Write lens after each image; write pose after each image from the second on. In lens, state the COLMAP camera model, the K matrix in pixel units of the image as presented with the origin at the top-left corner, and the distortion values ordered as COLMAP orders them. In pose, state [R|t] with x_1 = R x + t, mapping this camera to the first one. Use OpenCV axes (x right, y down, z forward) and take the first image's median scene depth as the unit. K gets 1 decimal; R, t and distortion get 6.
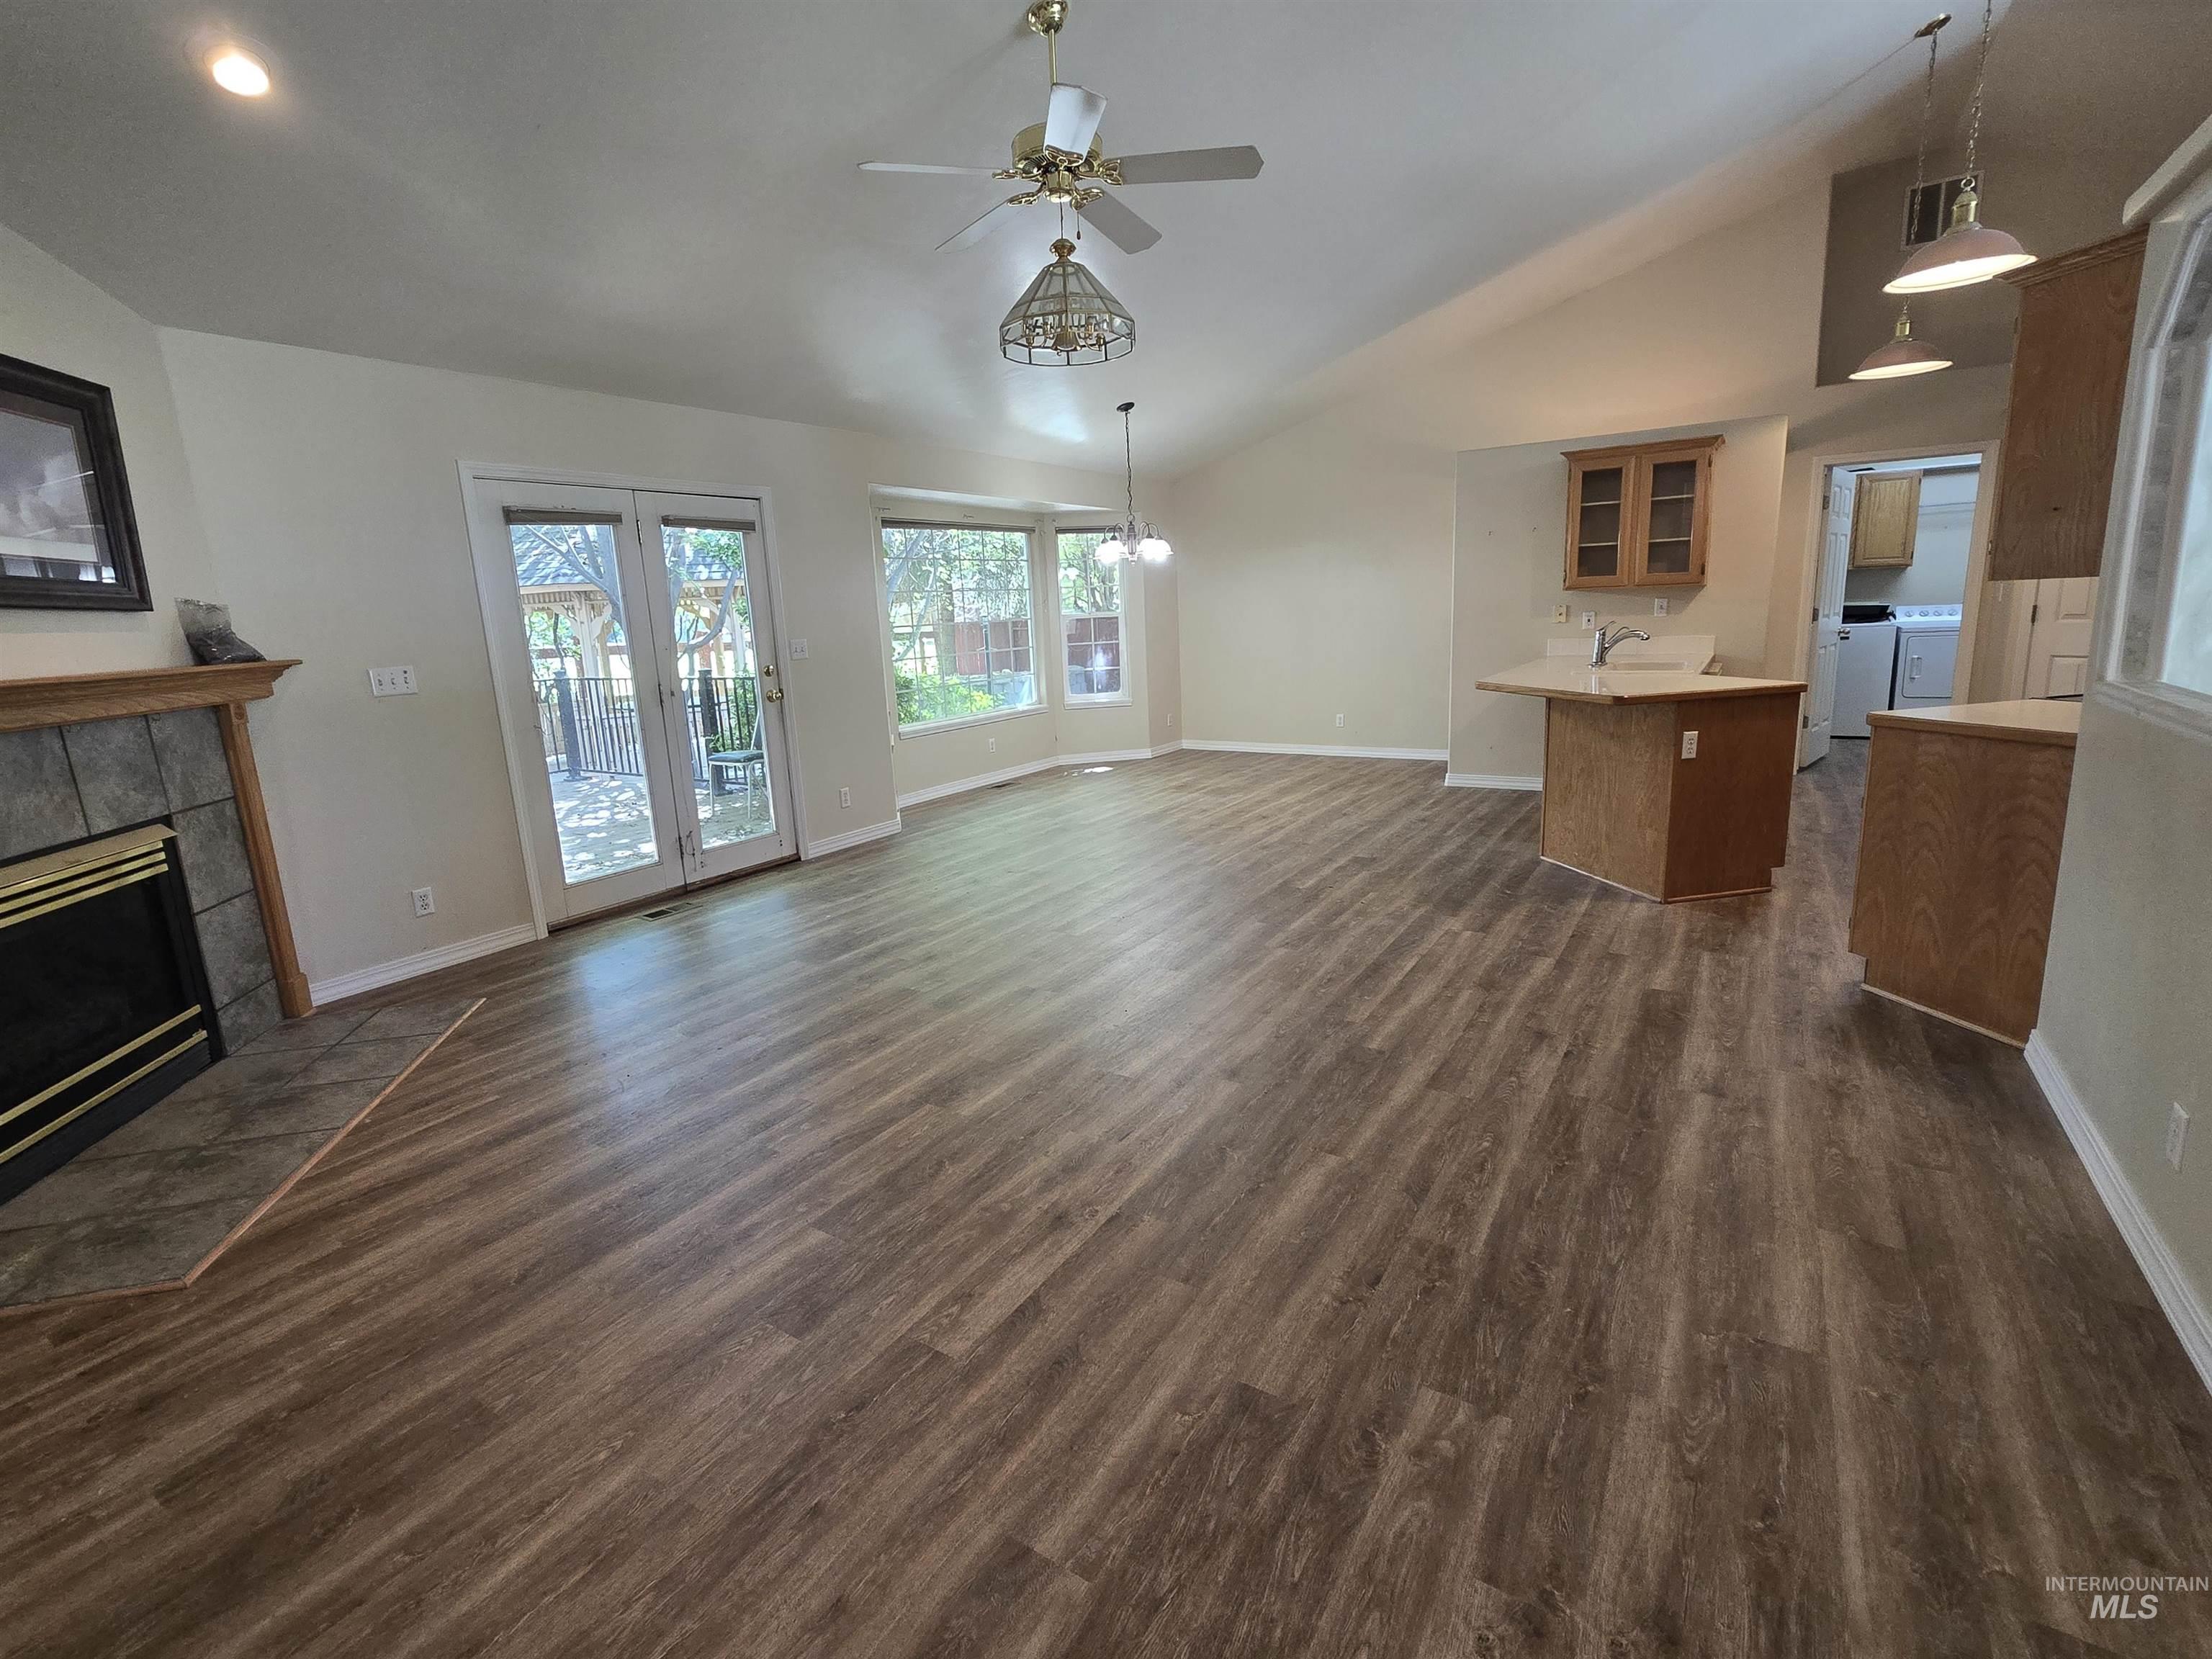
lens RADIAL K [[999.1, 0, 1099.5], [0, 999.1, 811.5], [0, 0, 1]] dist [-0.002787, -0.000195]
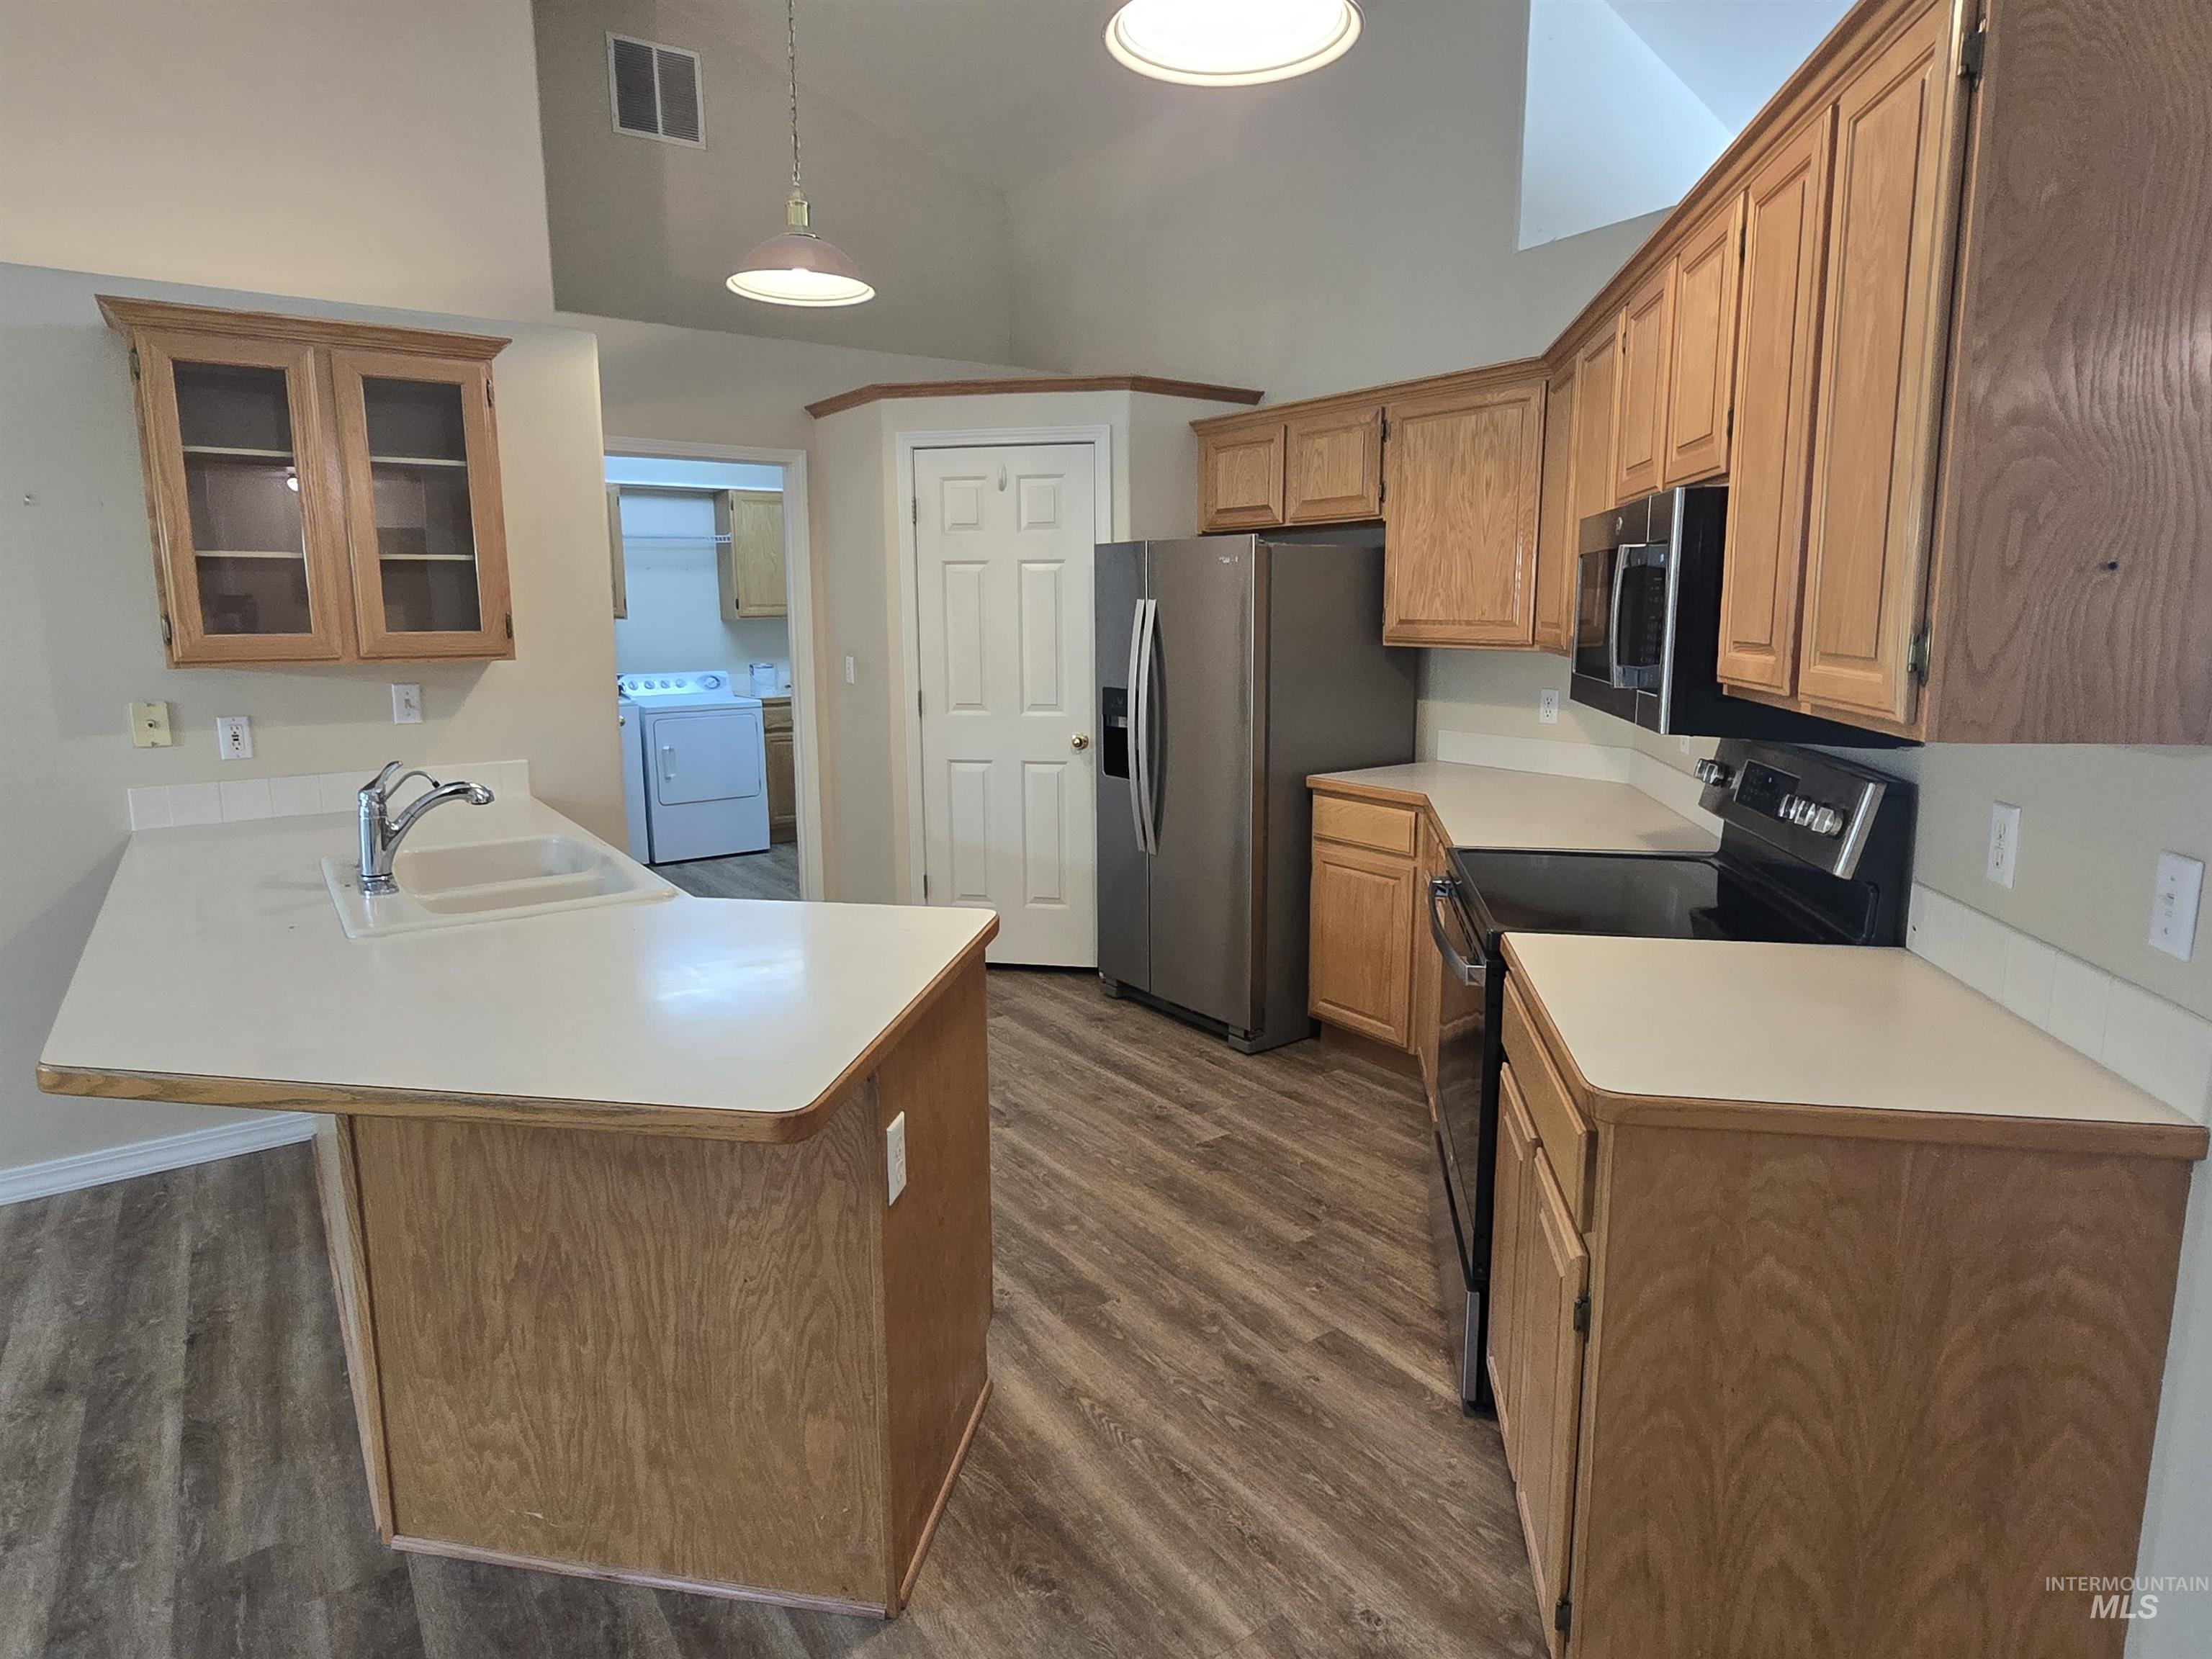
lens RADIAL K [[1234.6, 0, 1095.0], [0, 1234.6, 799.1], [0, 0, 1]] dist [-0.002792, -0.000884]
pose [[0.370176, -0.102648, 0.923273, 0.299832], [0.174688, 0.983838, 0.039342, -0.244425], [-0.912389, 0.146721, 0.382125, 0.960549]]
